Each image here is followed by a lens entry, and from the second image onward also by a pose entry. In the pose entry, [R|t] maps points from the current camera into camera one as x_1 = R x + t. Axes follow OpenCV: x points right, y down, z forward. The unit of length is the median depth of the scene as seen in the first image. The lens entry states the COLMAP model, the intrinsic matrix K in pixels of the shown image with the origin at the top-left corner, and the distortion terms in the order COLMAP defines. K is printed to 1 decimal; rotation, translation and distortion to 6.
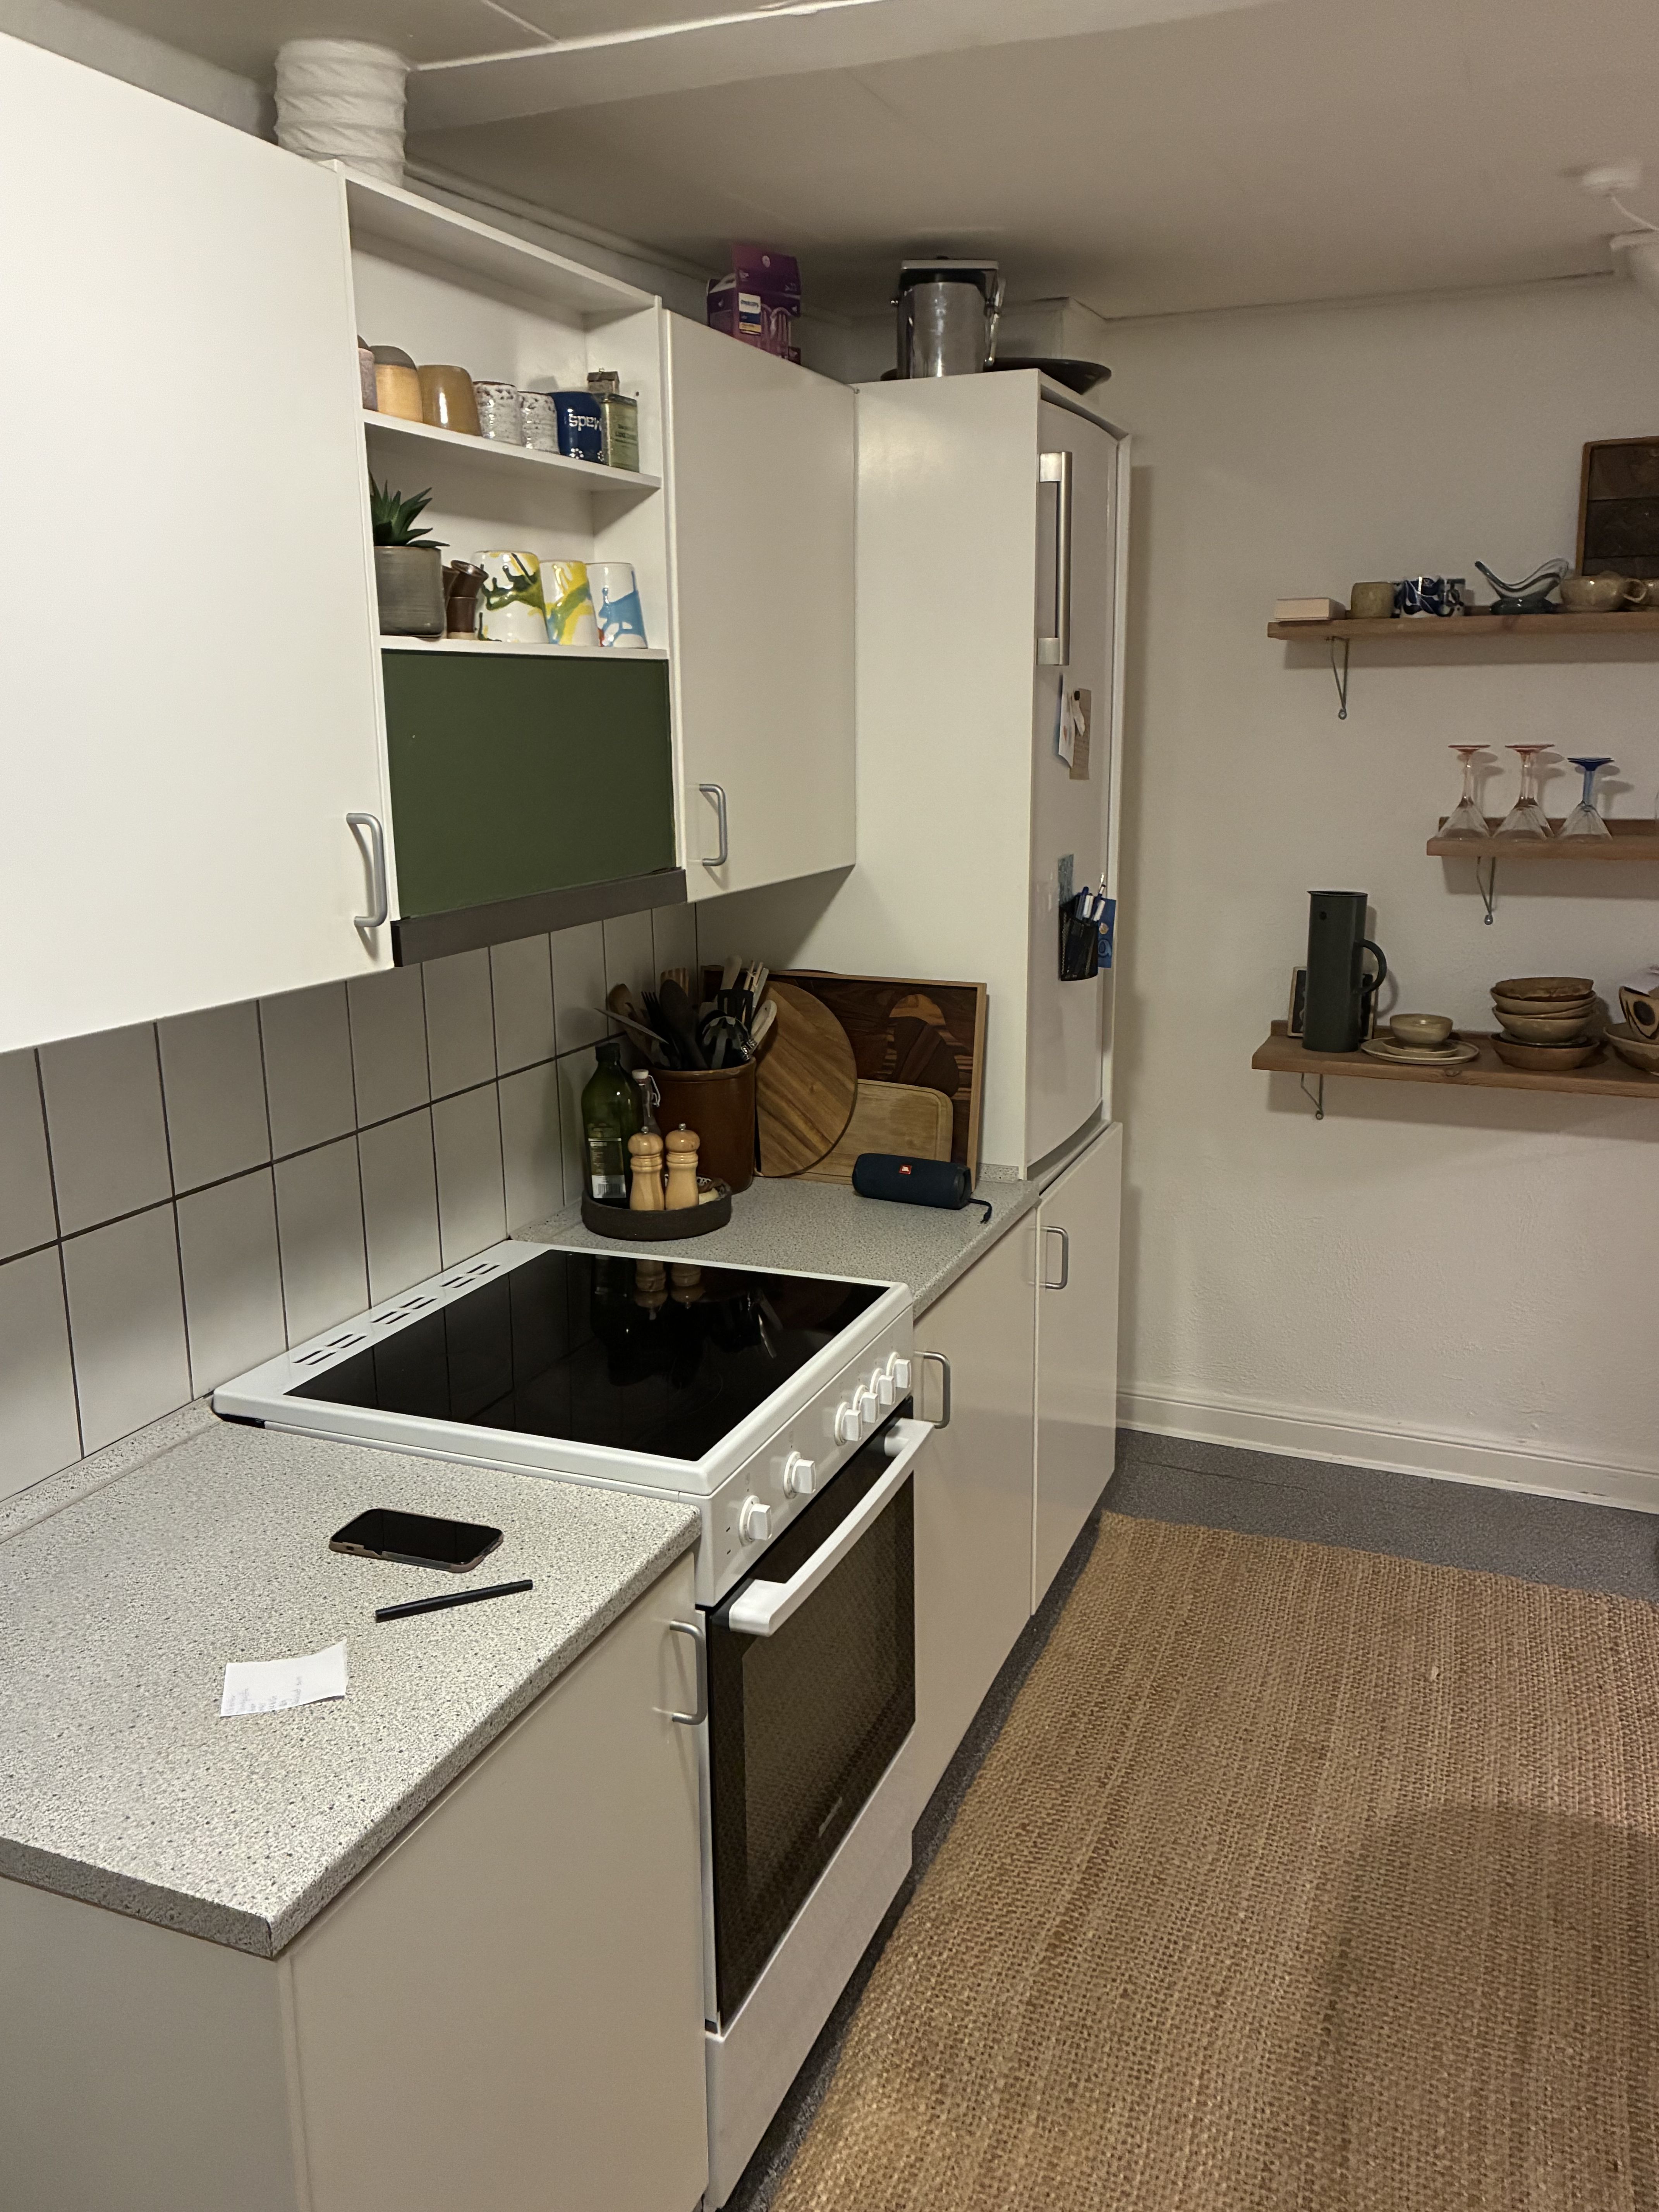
lens RADIAL K [[1732.4, 0, 829.4], [0, 1732.4, 1068.0], [0, 0, 1]] dist [0.079809, -0.086125]
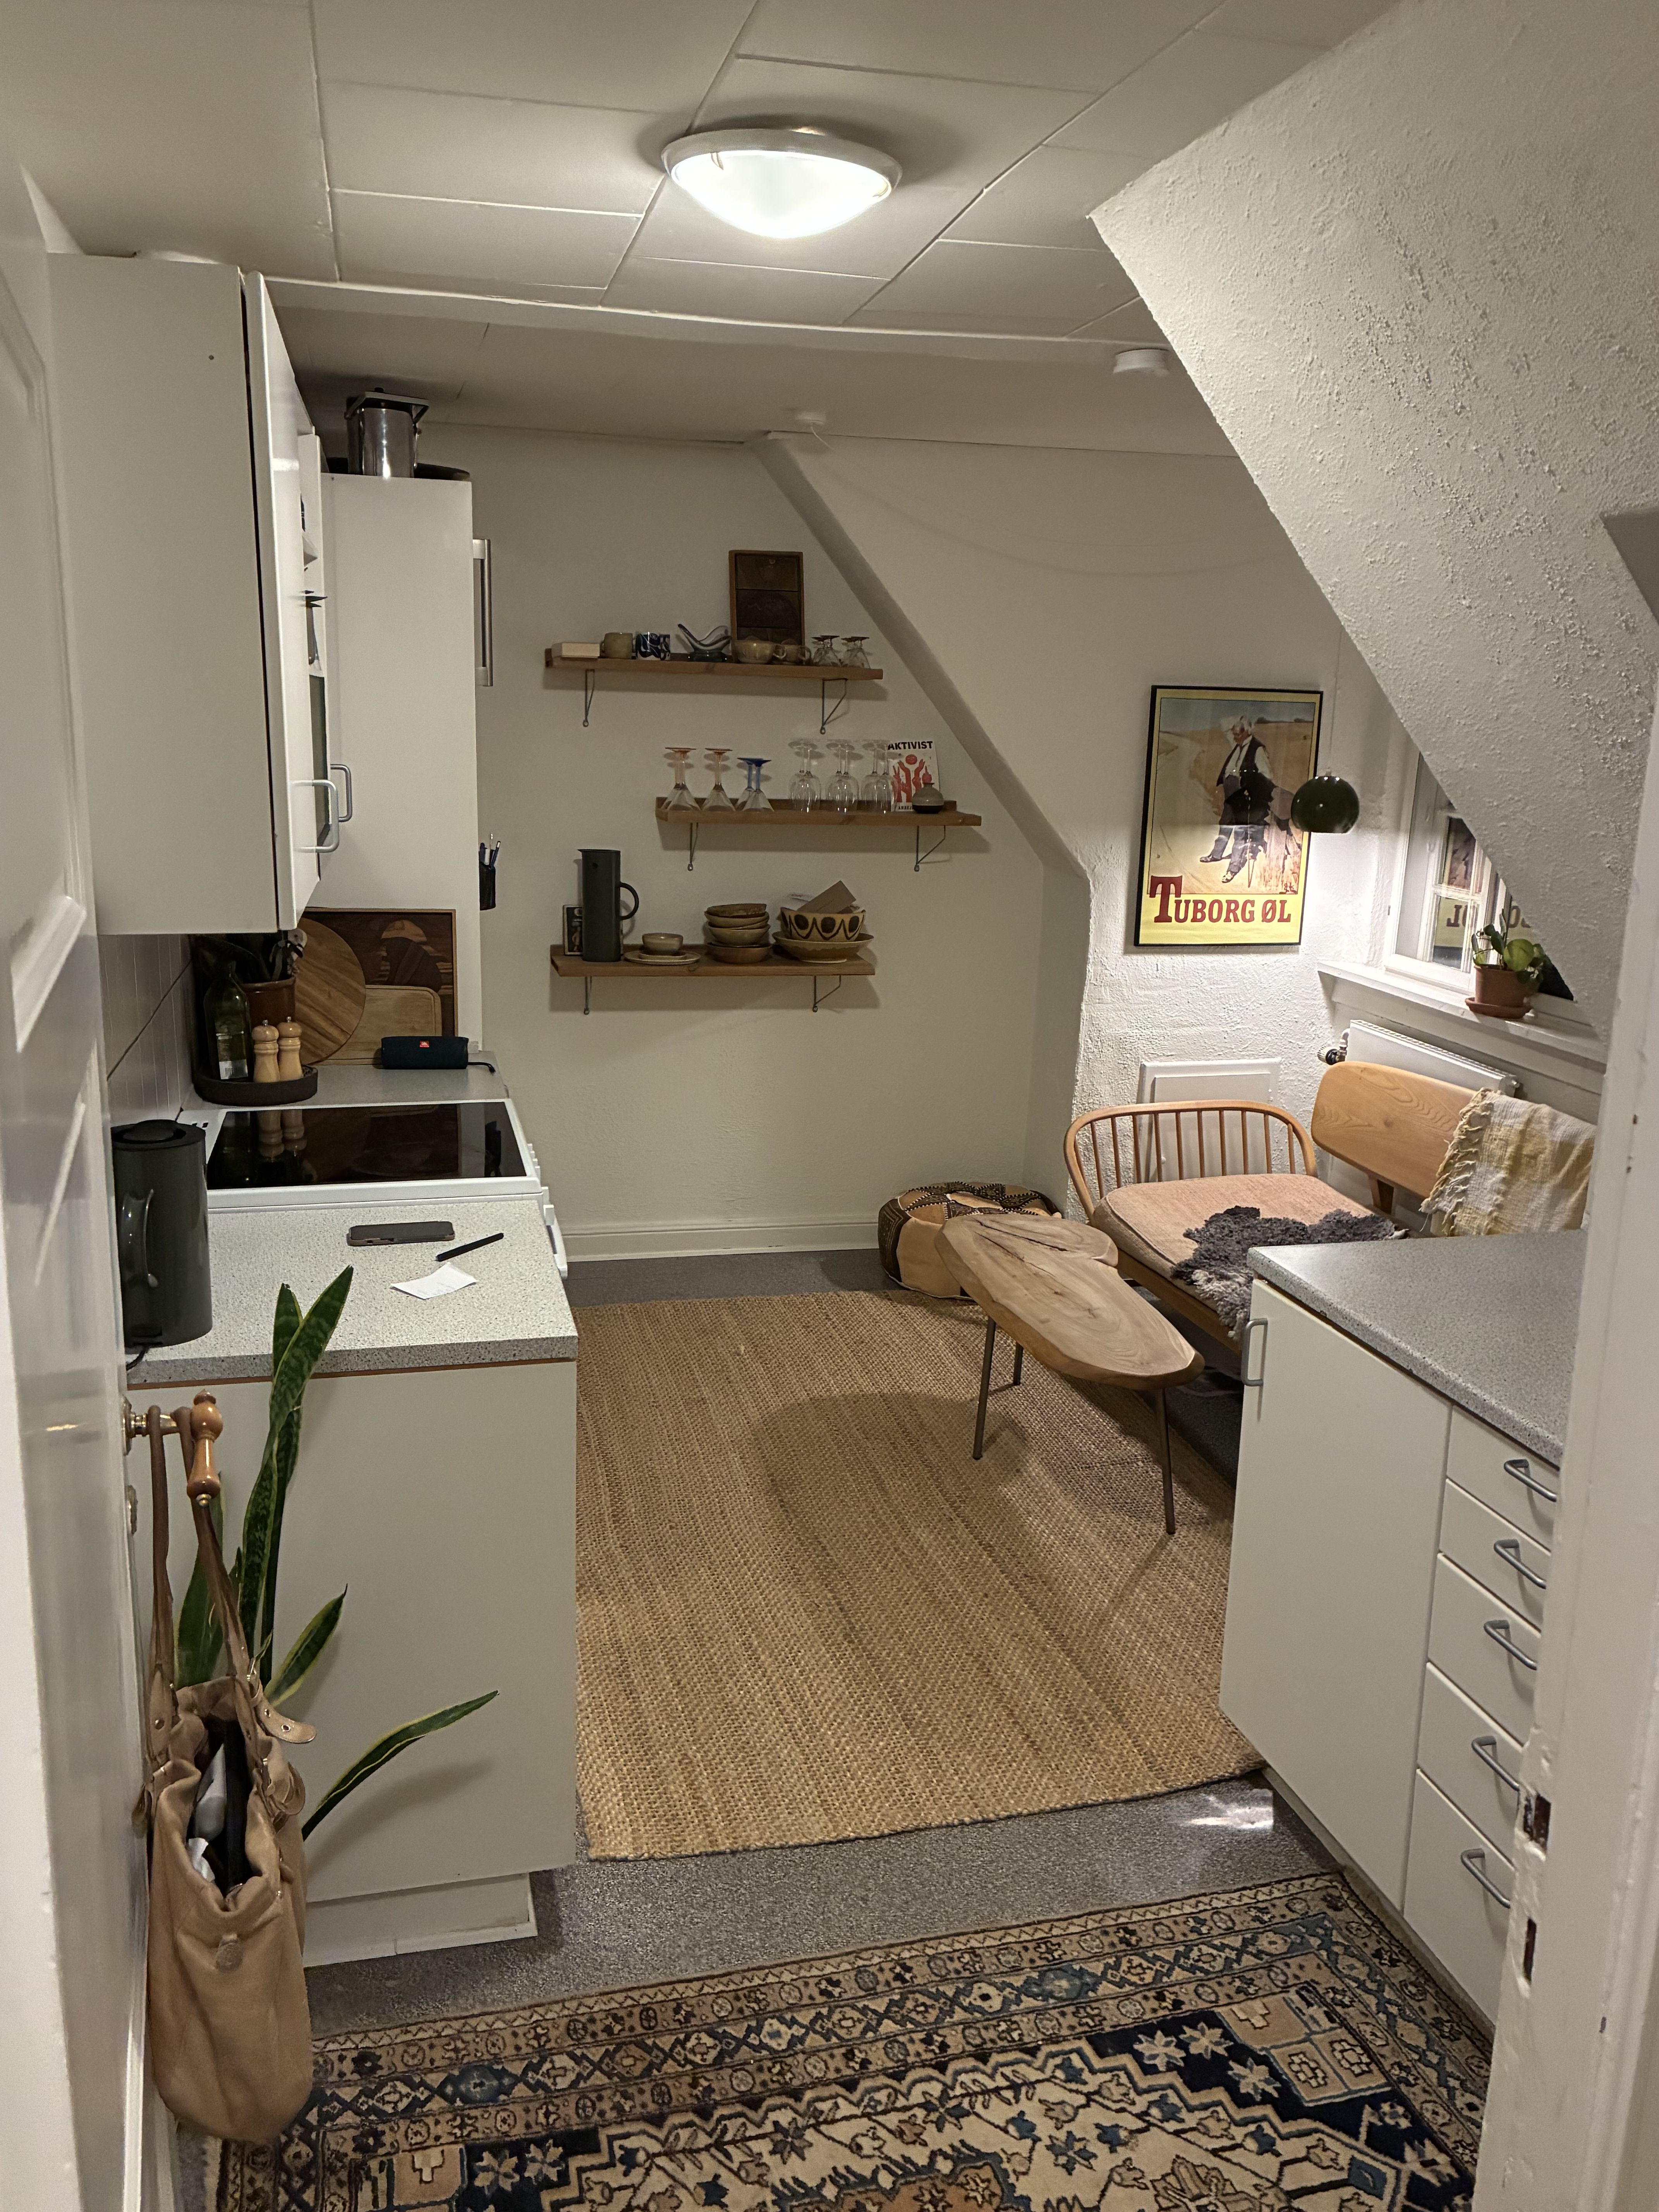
lens RADIAL K [[1732.4, 0, 829.4], [0, 1732.4, 1068.0], [0, 0, 1]] dist [0.079809, -0.086125]
pose [[0.807533, -0.090592, 0.582823, -0.483876], [0.089659, 0.995505, 0.030510, 0.061224], [-0.582968, 0.027618, 0.812026, -0.304879]]
